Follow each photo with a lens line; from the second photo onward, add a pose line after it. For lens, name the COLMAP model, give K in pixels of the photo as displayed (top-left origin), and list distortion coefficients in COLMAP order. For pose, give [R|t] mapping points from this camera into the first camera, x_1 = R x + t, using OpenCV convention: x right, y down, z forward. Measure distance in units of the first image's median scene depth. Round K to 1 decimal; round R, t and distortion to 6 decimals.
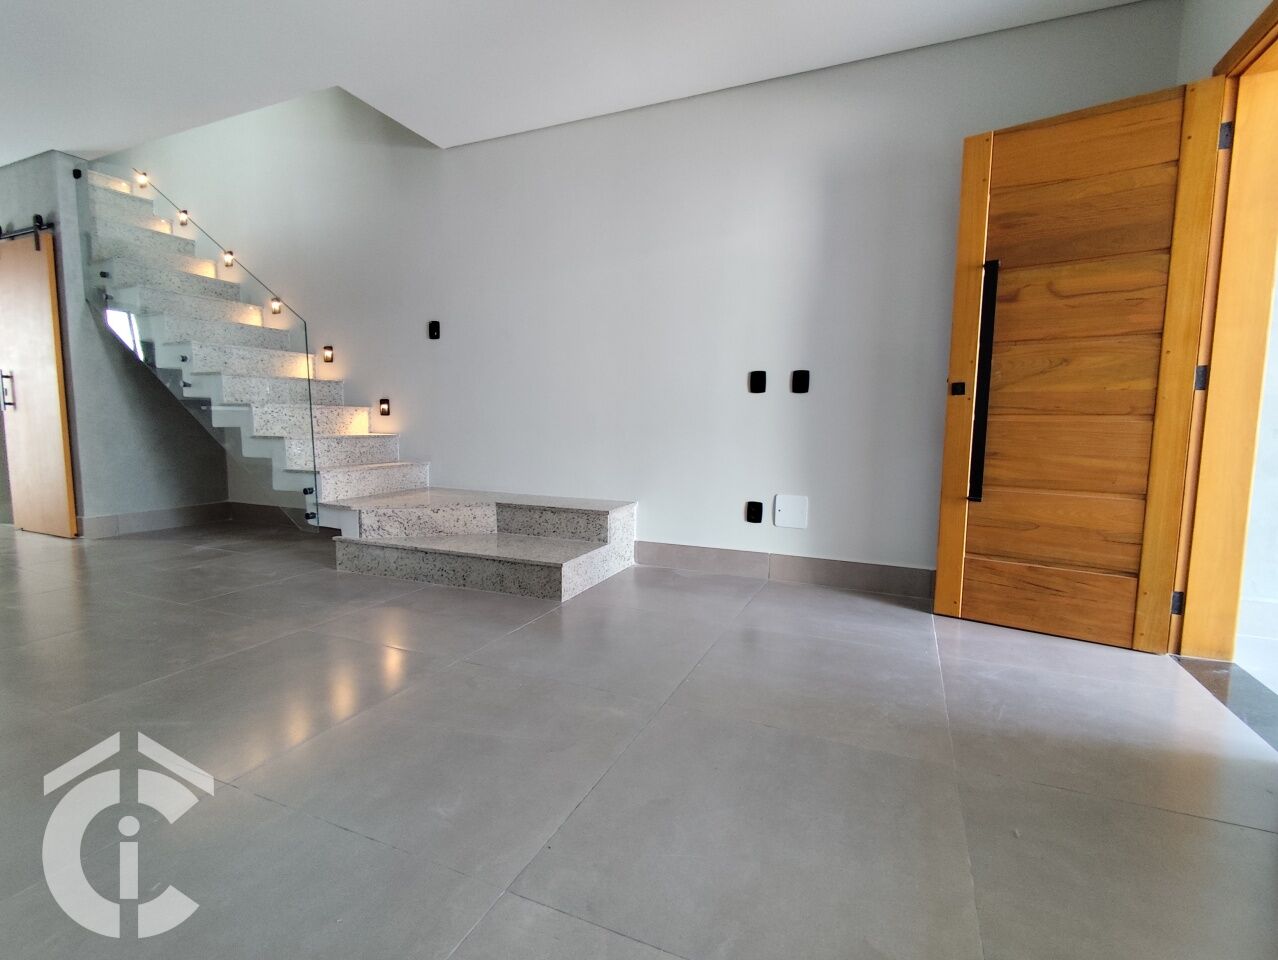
lens RADIAL K [[586.1, 0, 646.3], [0, 586.1, 484.3], [0, 0, 1]] dist [0.033909, -0.021672]
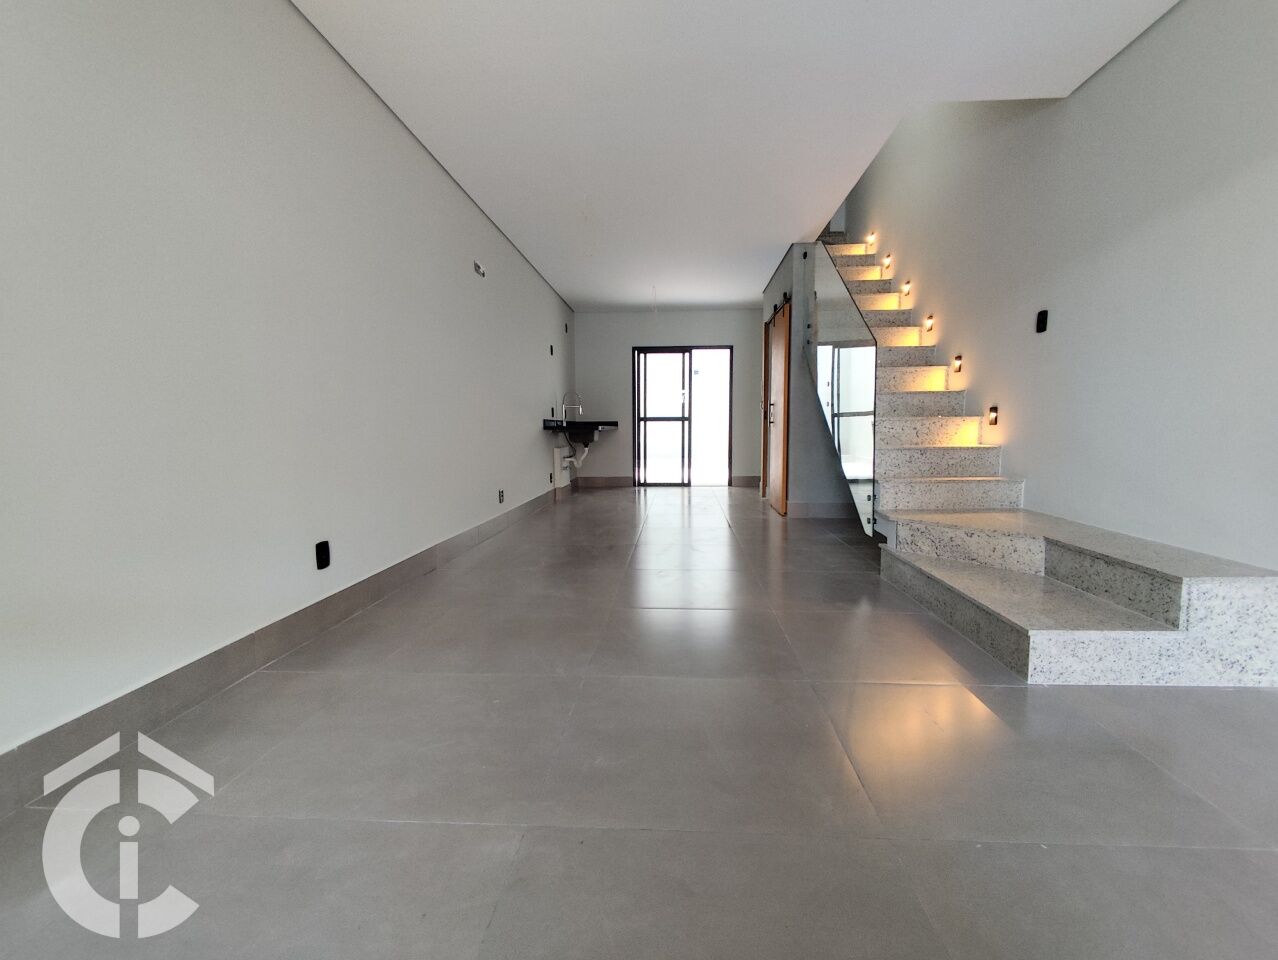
lens RADIAL K [[586.1, 0, 646.3], [0, 586.1, 484.3], [0, 0, 1]] dist [0.033909, -0.021672]
pose [[0.341771, 0.076064, -0.936700, 0.292206], [-0.086603, 0.995027, 0.049201, -0.030485], [0.935784, 0.064305, 0.346659, 0.238057]]
